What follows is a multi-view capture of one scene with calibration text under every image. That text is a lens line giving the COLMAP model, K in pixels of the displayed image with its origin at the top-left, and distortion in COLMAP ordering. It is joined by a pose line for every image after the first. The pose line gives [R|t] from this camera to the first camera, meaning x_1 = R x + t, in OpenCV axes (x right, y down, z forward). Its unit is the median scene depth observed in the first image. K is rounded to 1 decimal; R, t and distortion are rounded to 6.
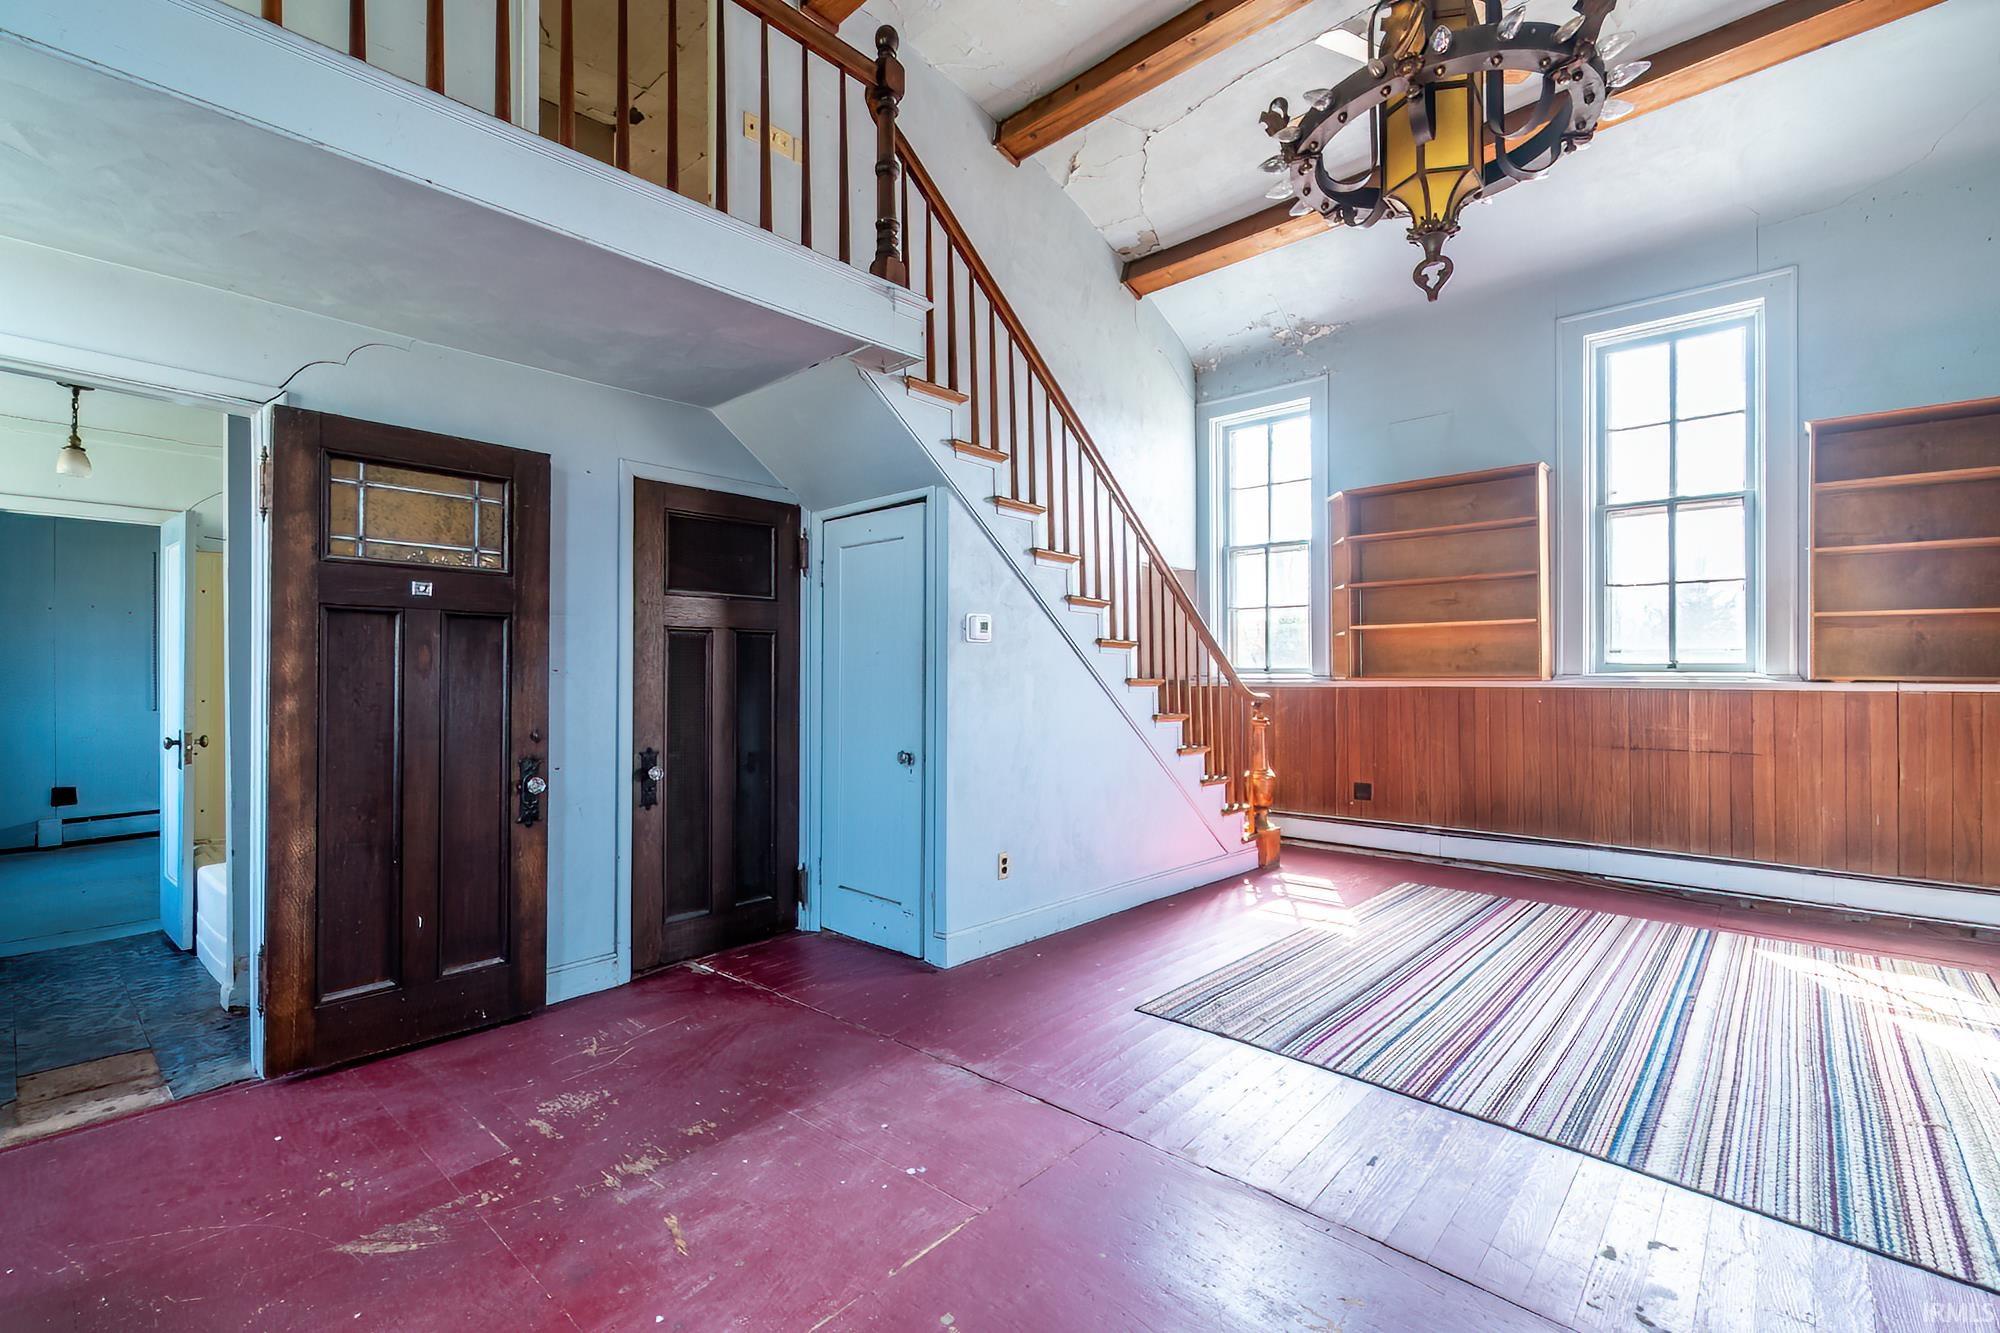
lens RADIAL K [[890.8, 0, 987.4], [0, 890.8, 671.7], [0, 0, 1]] dist [-0.002043, 0.001231]
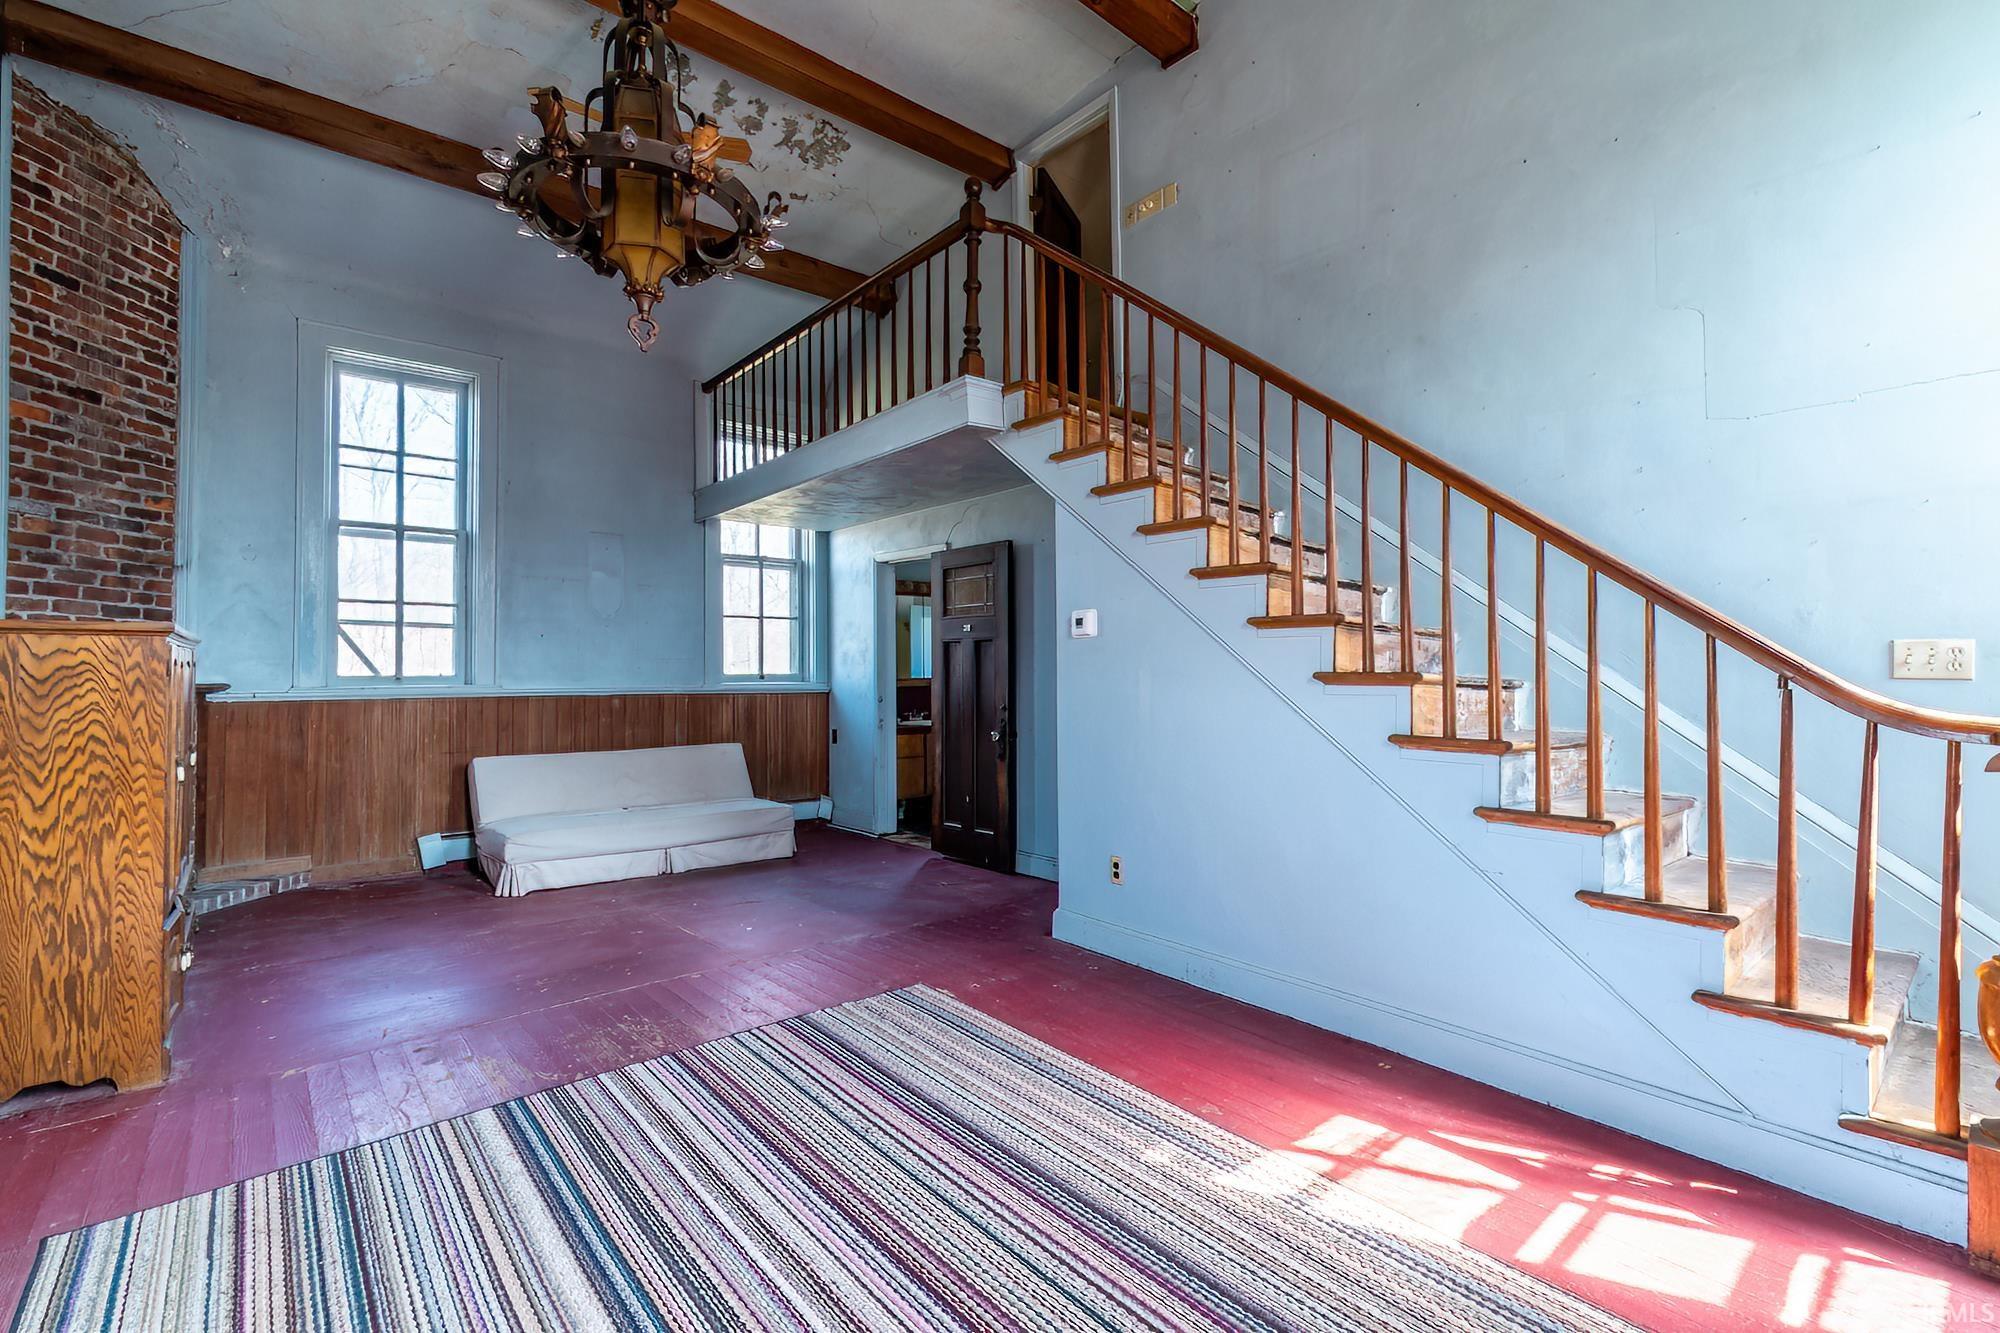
lens RADIAL K [[890.8, 0, 998.7], [0, 890.8, 656.4], [0, 0, 1]] dist [-0.002043, 0.001231]
pose [[-0.128834, -0.026418, -0.991314, 0.839217], [0.002504, 0.999633, -0.026965, 0.006109], [0.991663, -0.005957, -0.128720, 0.835971]]
